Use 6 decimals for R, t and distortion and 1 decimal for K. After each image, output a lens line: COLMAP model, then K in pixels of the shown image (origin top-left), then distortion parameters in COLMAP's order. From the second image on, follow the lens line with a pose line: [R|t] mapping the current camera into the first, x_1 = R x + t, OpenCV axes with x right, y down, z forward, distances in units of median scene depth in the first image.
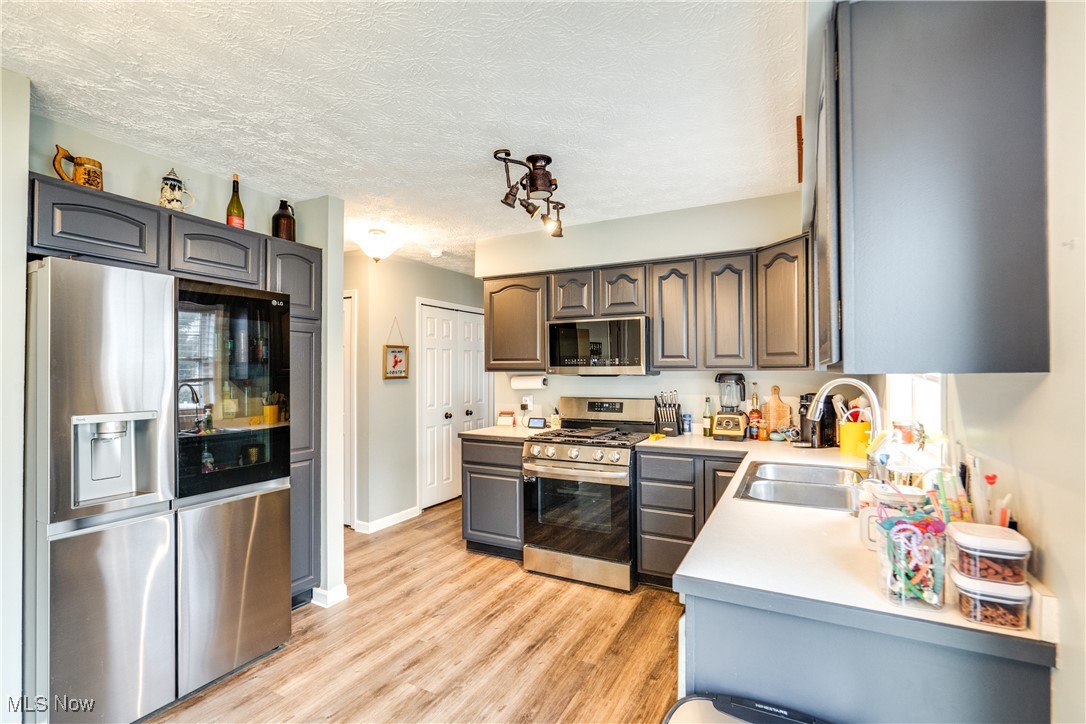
lens RADIAL K [[494.6, 0, 526.9], [0, 494.6, 369.7], [0, 0, 1]] dist [0.000881, -0.000158]
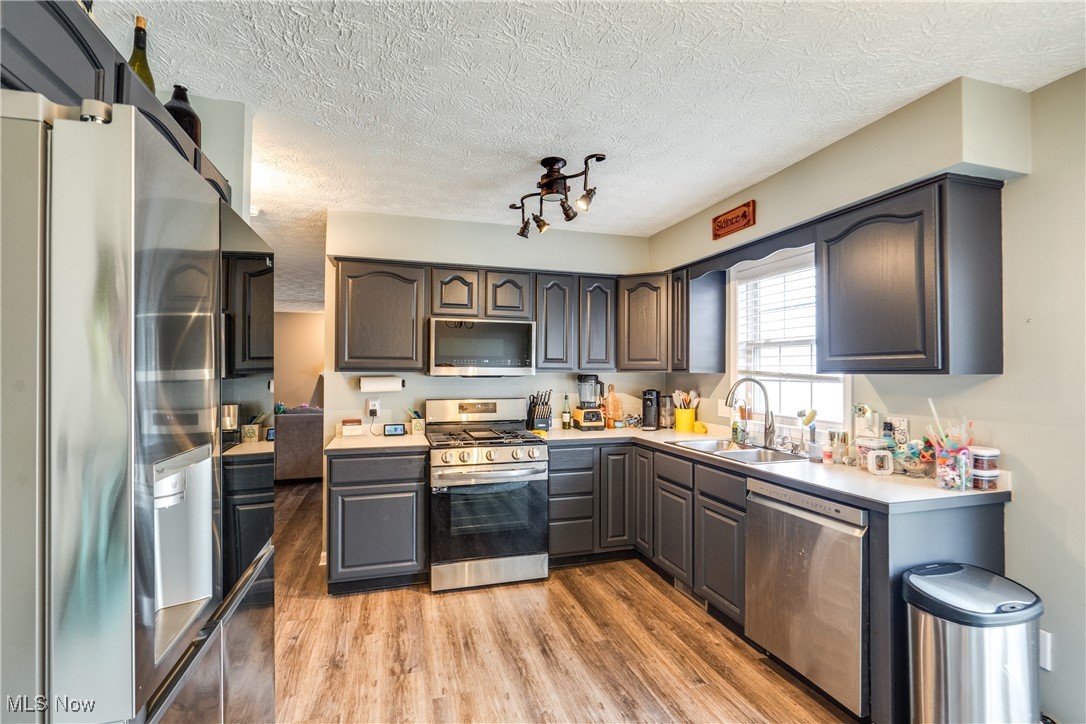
lens RADIAL K [[499.3, 0, 534.4], [0, 499.3, 364.0], [0, 0, 1]] dist [-0.003388, 0.002136]
pose [[0.705021, 0.020249, 0.708898, -0.573999], [-0.008473, 0.999761, -0.020131, 0.006680], [-0.709136, 0.008186, 0.705024, 0.245237]]
